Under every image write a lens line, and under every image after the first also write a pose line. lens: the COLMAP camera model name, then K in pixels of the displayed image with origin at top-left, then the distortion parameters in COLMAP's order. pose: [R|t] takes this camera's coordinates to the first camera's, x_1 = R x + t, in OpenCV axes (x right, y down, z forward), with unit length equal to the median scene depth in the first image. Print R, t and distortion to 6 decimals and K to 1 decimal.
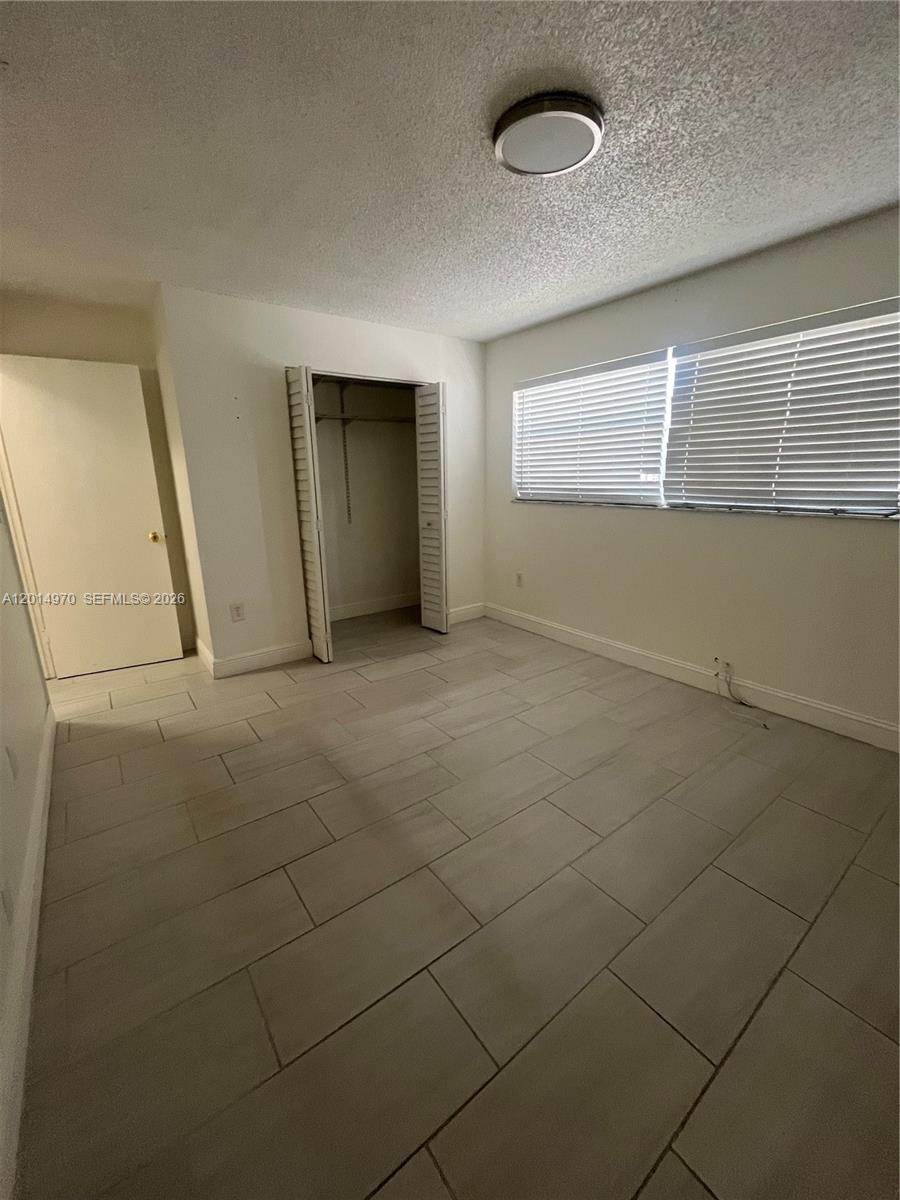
lens RADIAL K [[484.4, 0, 445.5], [0, 484.4, 602.9], [0, 0, 1]] dist [-0.000424, 0.000066]
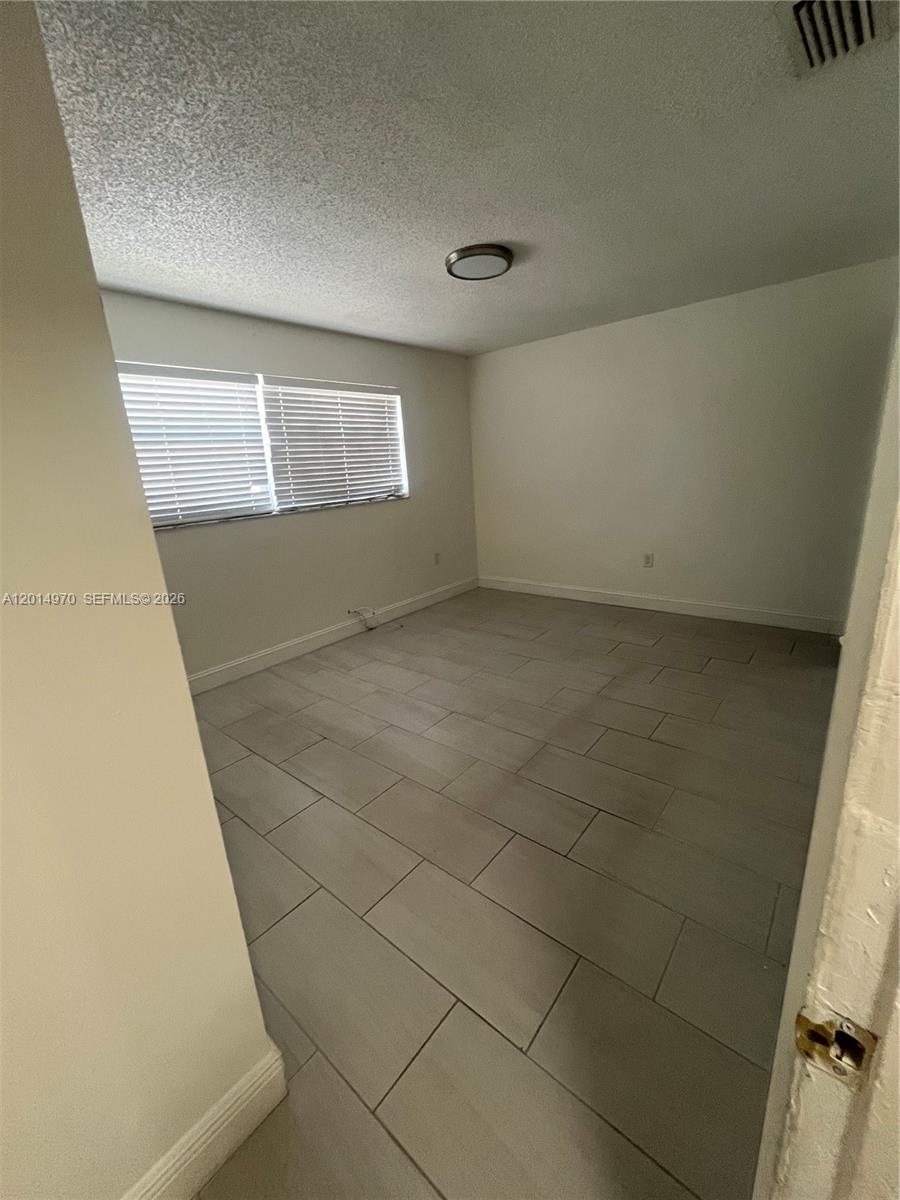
lens RADIAL K [[484.4, 0, 450.9], [0, 484.4, 603.5], [0, 0, 1]] dist [-0.000424, 0.000066]
pose [[-0.229938, -0.239435, 0.943292, -0.821087], [0.312829, 0.899639, 0.304610, -0.238678], [-0.921557, 0.365131, -0.131959, 0.899585]]
